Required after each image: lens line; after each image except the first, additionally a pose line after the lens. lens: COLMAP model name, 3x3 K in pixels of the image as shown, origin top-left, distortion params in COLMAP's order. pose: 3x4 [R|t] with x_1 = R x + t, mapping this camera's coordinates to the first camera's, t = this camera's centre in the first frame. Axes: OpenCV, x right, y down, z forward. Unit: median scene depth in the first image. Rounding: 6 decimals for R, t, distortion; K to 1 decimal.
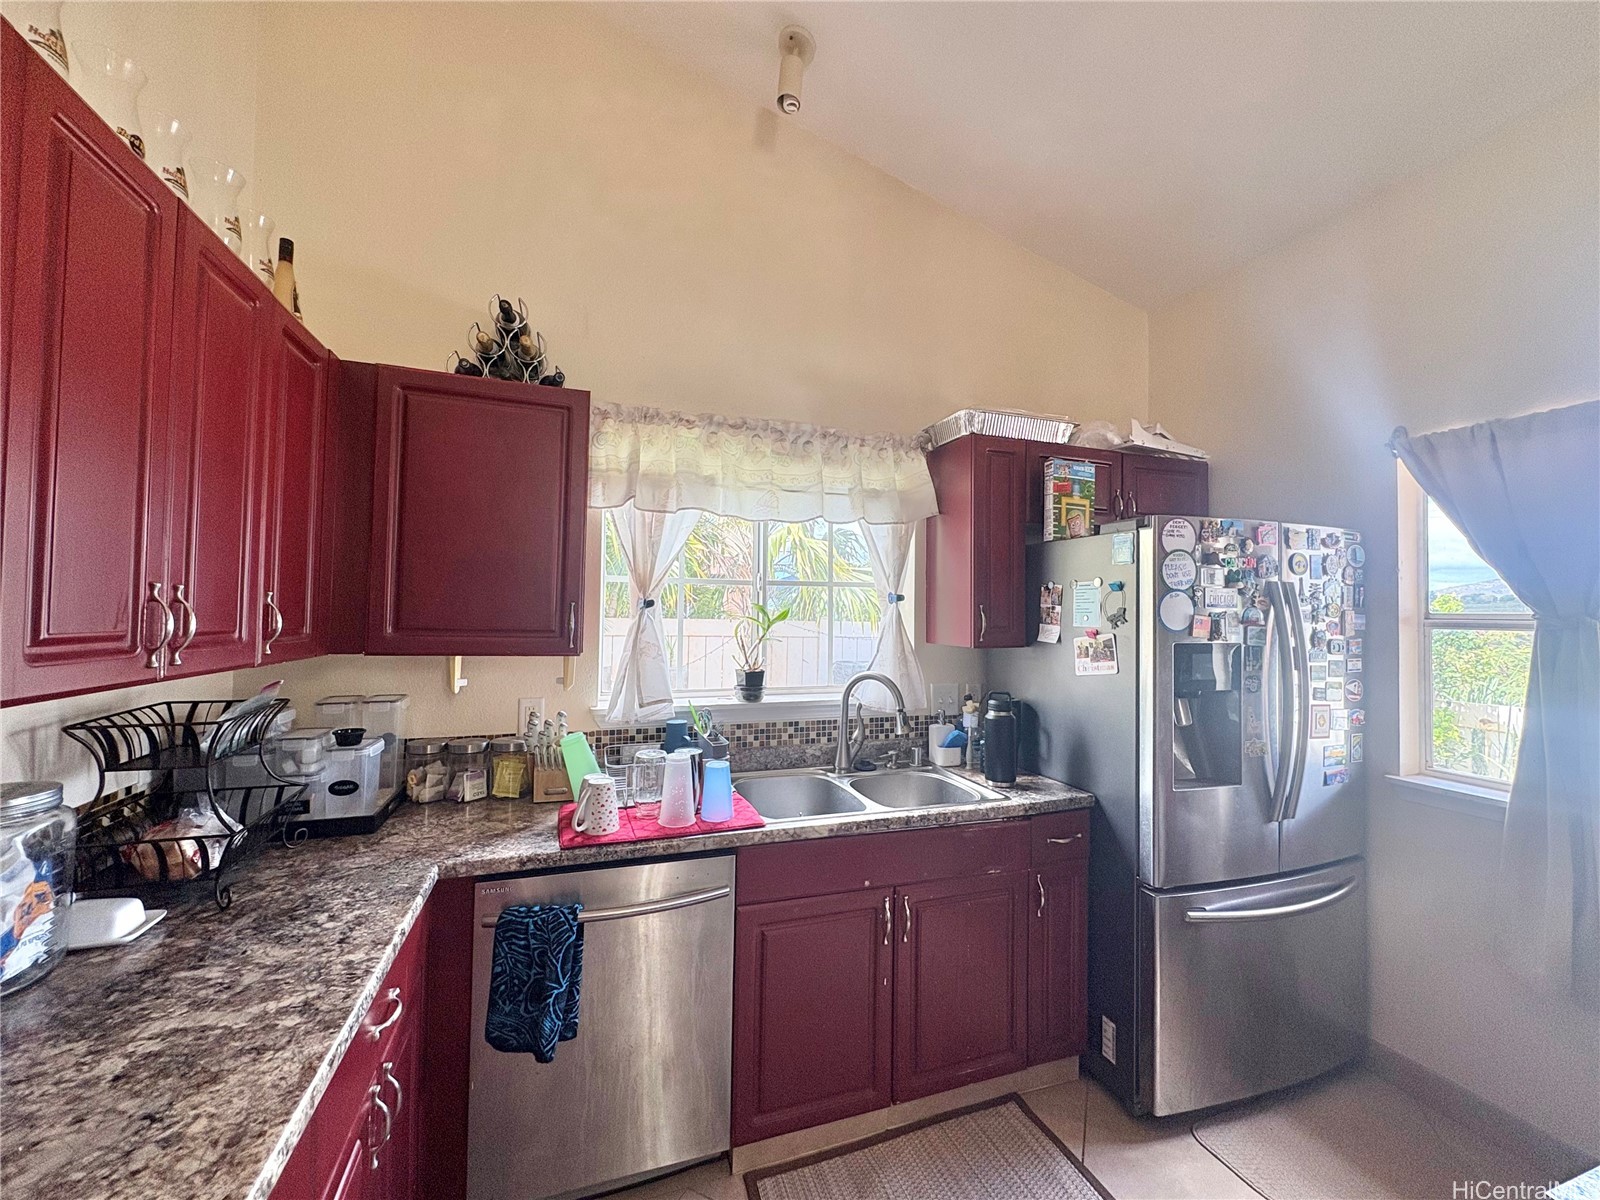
lens RADIAL K [[636.6, 0, 801.9], [0, 636.6, 598.7], [0, 0, 1]] dist [-0.002722, 0.000694]
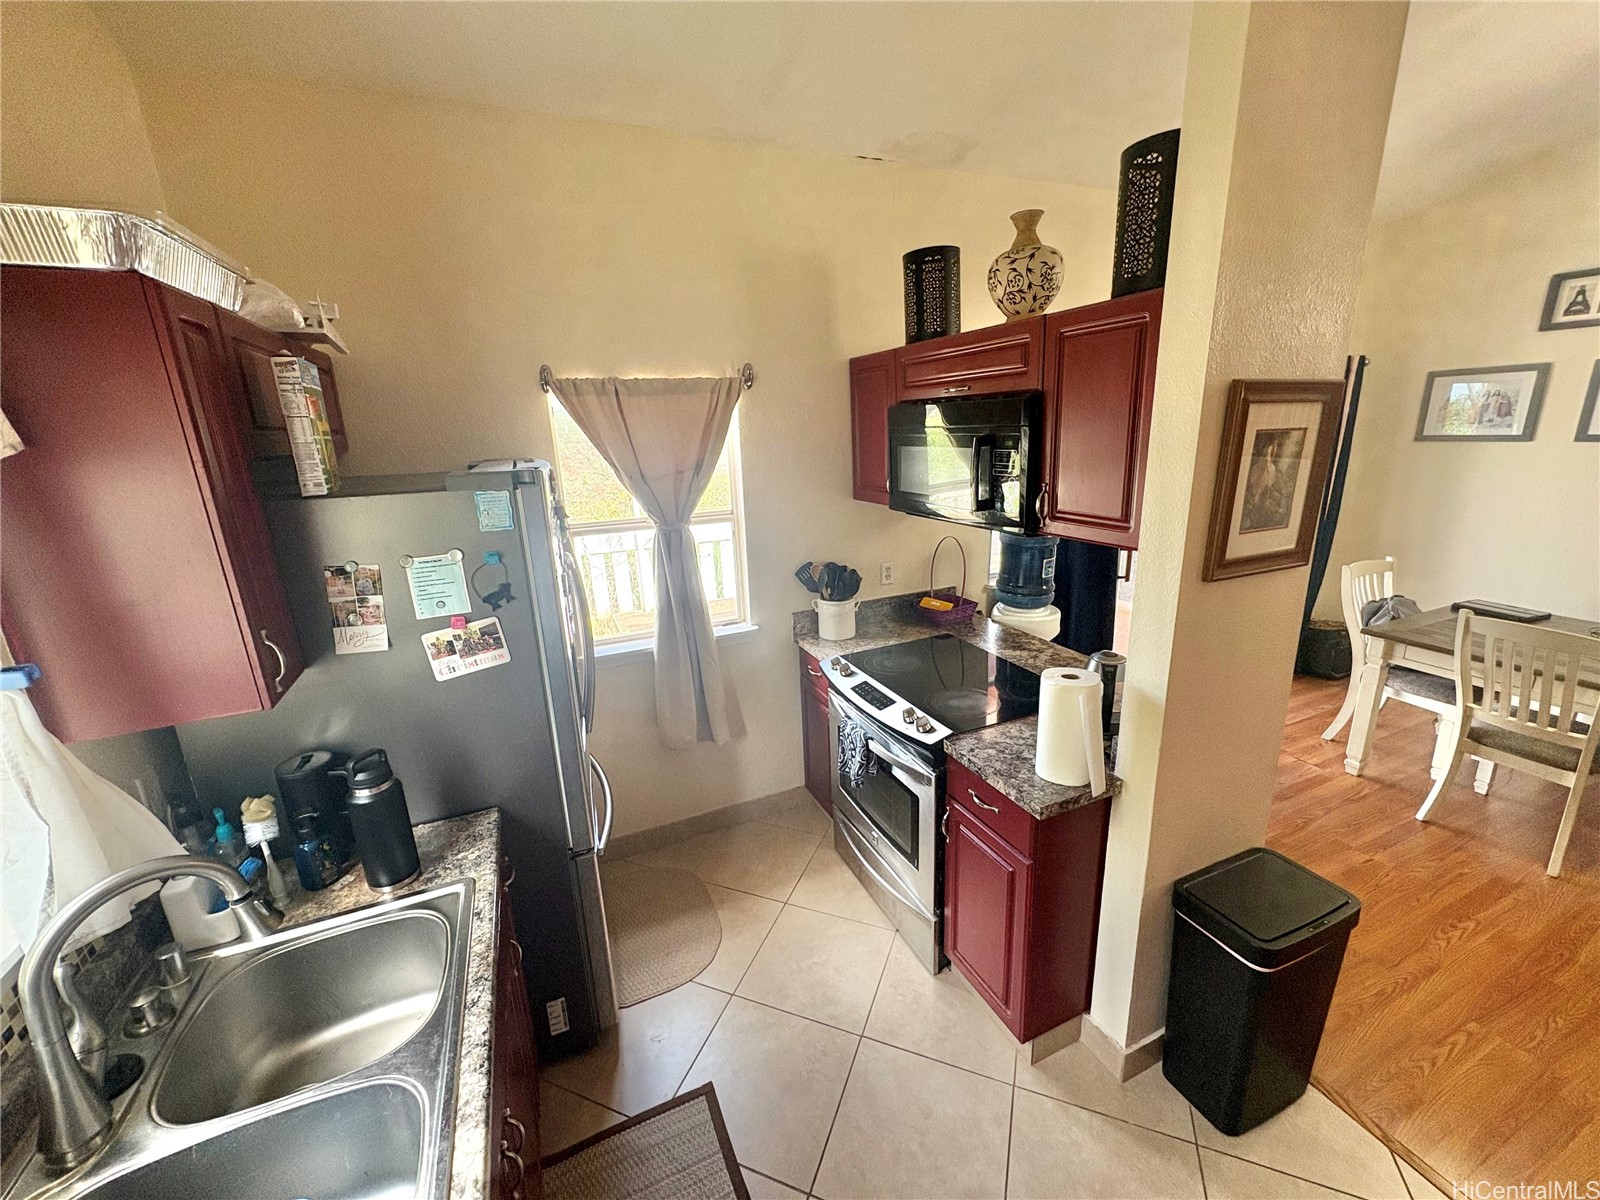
lens RADIAL K [[636.6, 0, 807.2], [0, 636.6, 587.5], [0, 0, 1]] dist [-0.002722, 0.000694]
pose [[-0.092211, -0.258344, 0.961642, -0.310795], [0.012553, 0.965378, 0.260552, -0.184116], [-0.995660, 0.036097, -0.085775, 0.668980]]
